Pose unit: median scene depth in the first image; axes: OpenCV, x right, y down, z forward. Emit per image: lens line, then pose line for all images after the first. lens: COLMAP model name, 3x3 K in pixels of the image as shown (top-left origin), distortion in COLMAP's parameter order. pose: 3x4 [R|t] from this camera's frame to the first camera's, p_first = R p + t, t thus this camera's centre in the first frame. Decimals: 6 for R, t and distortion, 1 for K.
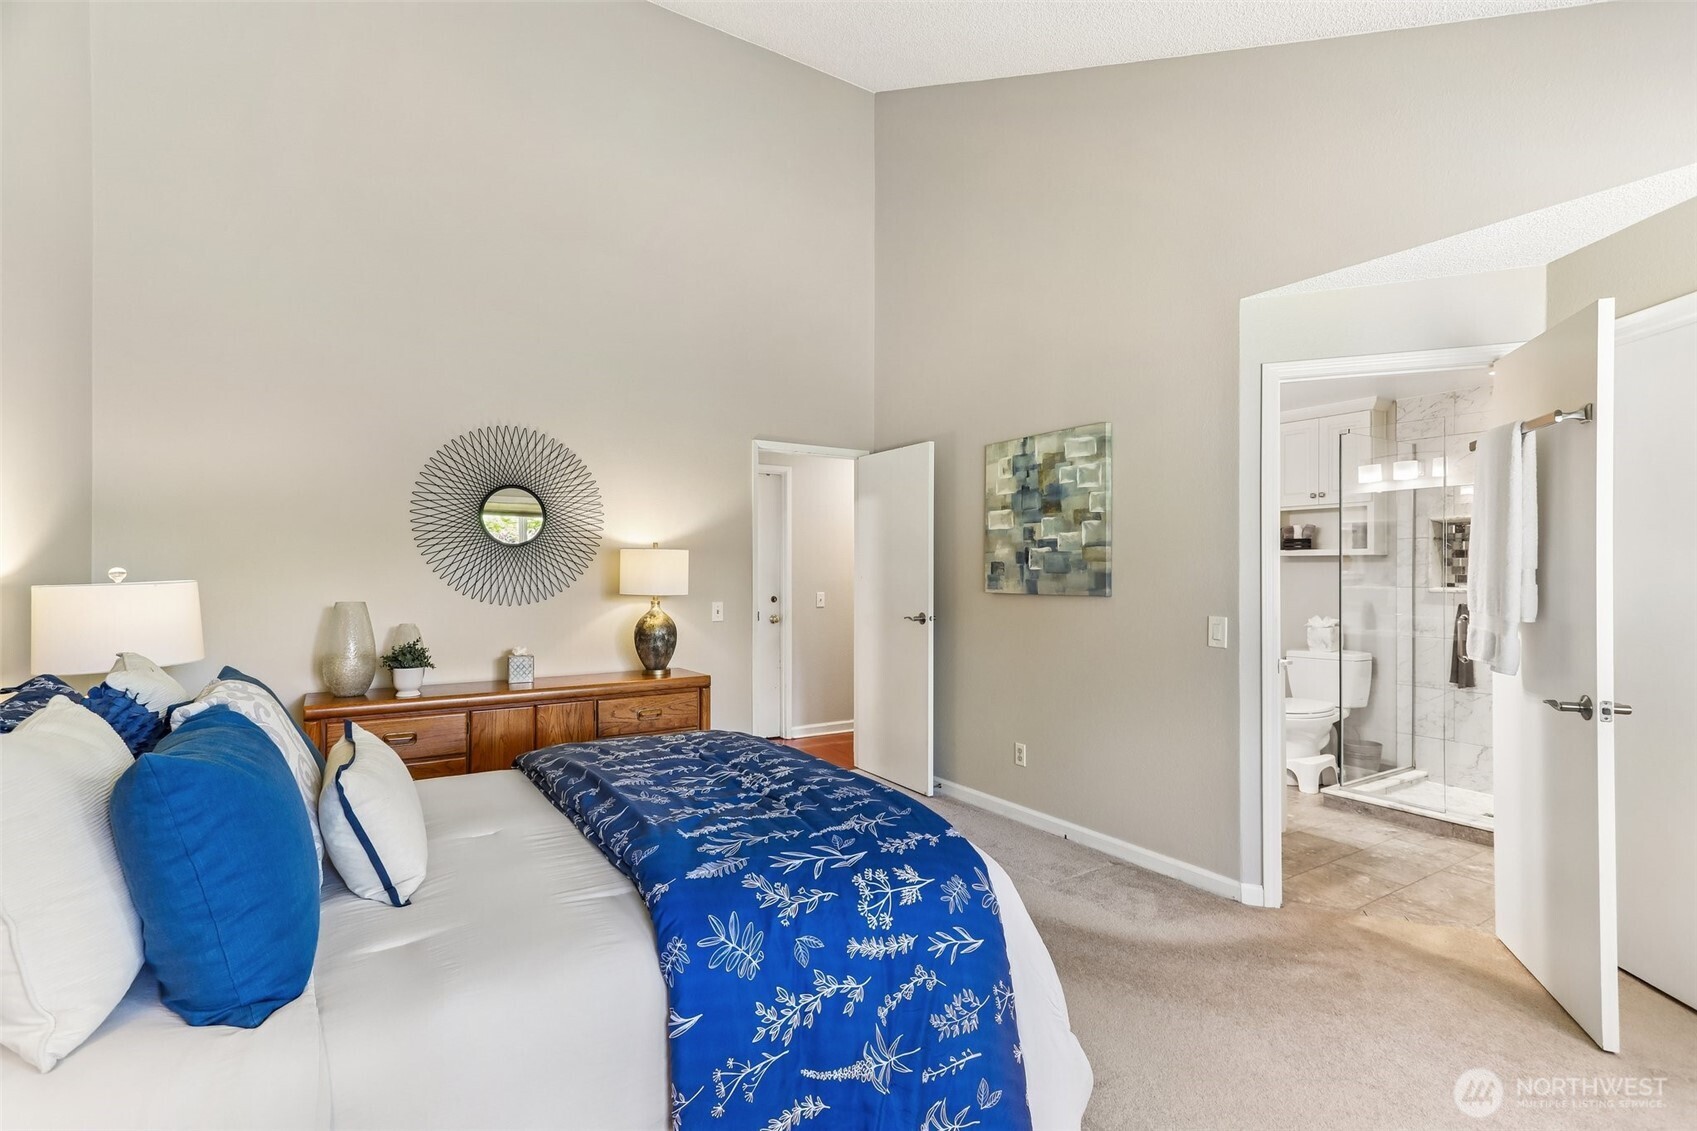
lens RADIAL K [[798.6, 0, 842.3], [0, 798.6, 561.4], [0, 0, 1]] dist [0.005178, 0.000354]
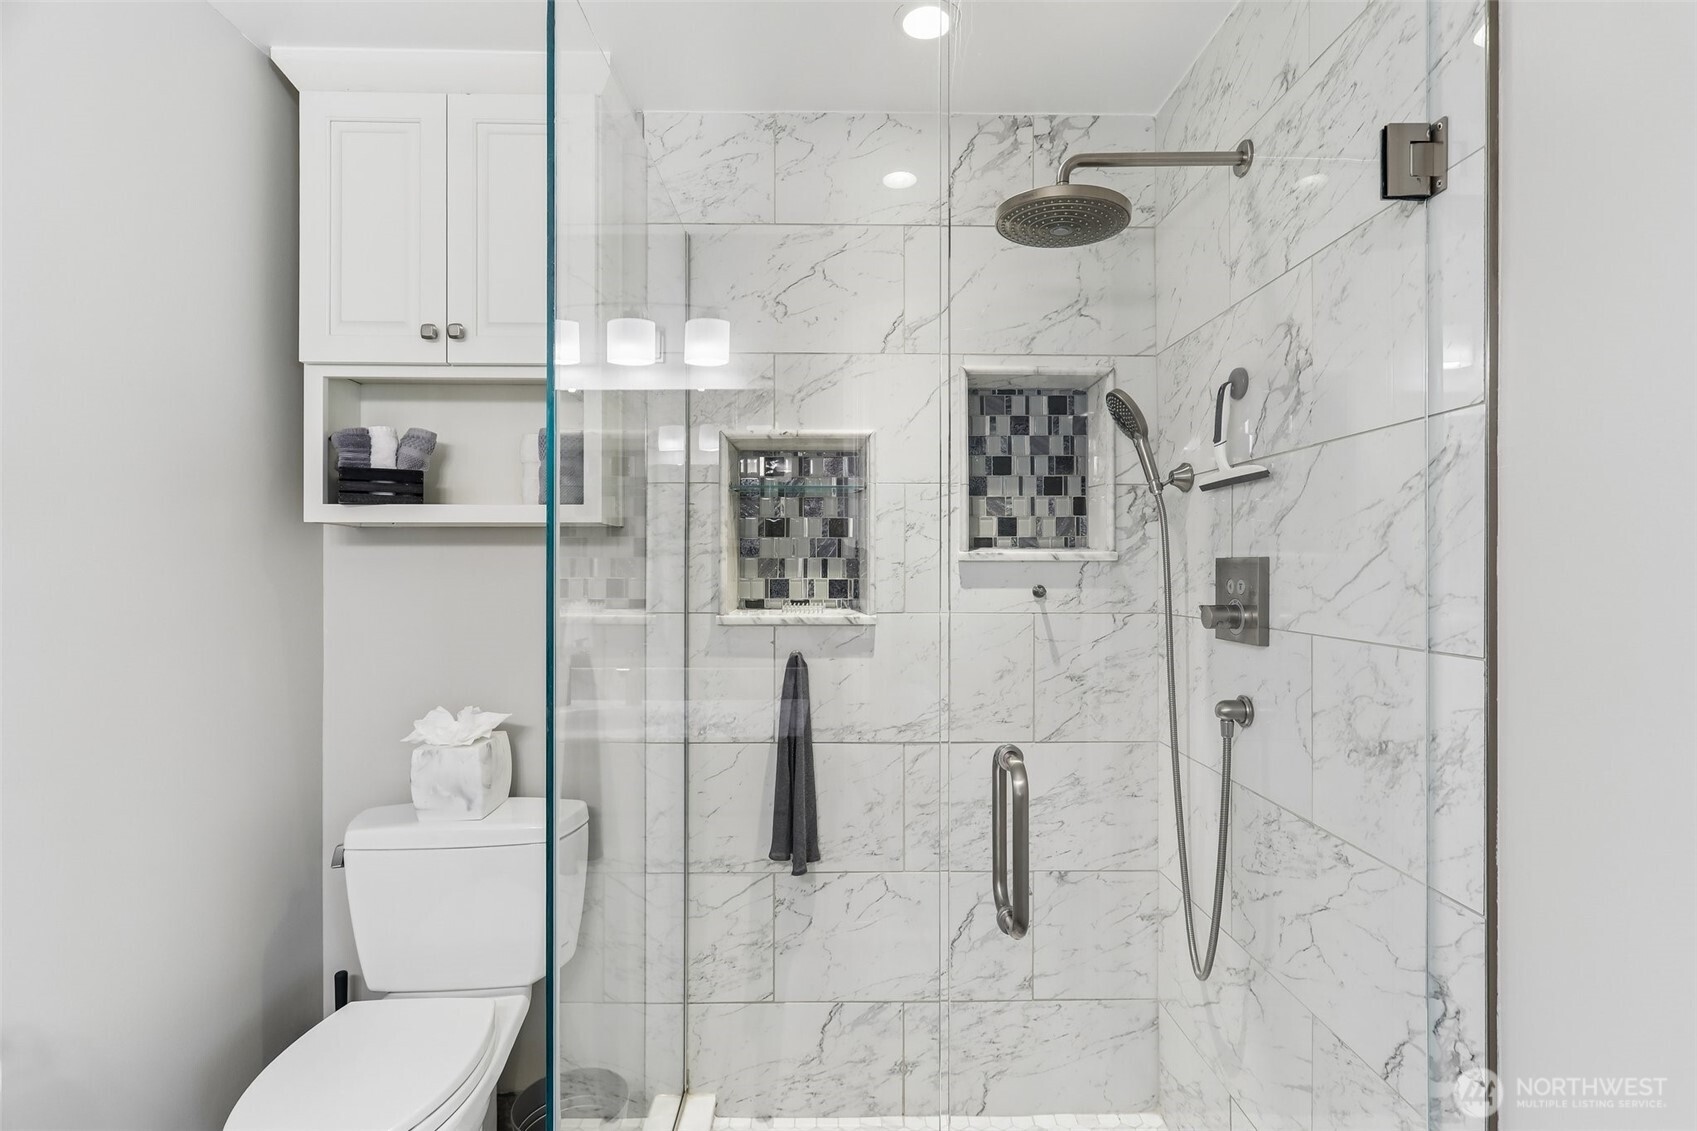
lens RADIAL K [[798.6, 0, 842.3], [0, 798.6, 561.4], [0, 0, 1]] dist [0.005178, 0.000354]
pose [[0.530972, -0.013435, 0.847283, 0.429659], [-0.014372, 0.999588, 0.024857, -0.002505], [-0.847268, -0.025376, 0.530560, 0.732015]]
